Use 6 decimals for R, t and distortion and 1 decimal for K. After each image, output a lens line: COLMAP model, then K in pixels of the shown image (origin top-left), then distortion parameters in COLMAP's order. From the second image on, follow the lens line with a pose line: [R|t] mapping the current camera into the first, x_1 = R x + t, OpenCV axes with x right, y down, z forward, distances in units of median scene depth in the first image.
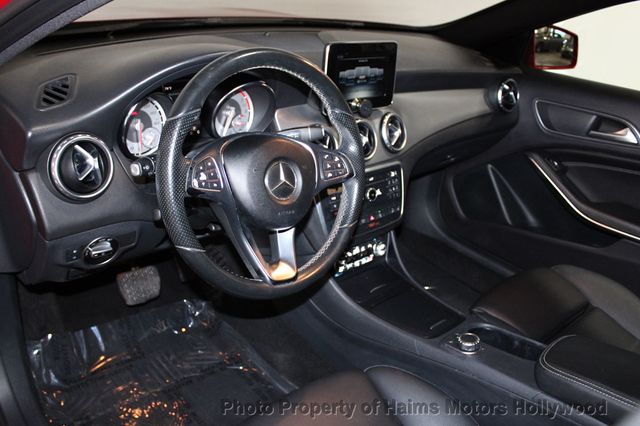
lens RADIAL K [[586.1, 0, 320.0], [0, 586.1, 213.0], [0, 0, 1]] dist [-0.088172, 0.011883]
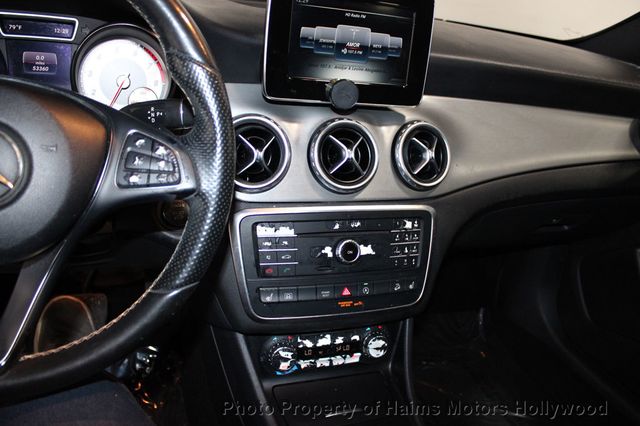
lens RADIAL K [[528.1, 0, 320.0], [0, 528.1, 213.0], [0, 0, 1]] dist [-0.154598, 0.137032]
pose [[0.916011, 0.152501, -0.371035, 0.238958], [-0.187512, 0.980431, -0.059957, -0.030870], [0.354631, 0.124495, 0.926681, 0.494850]]
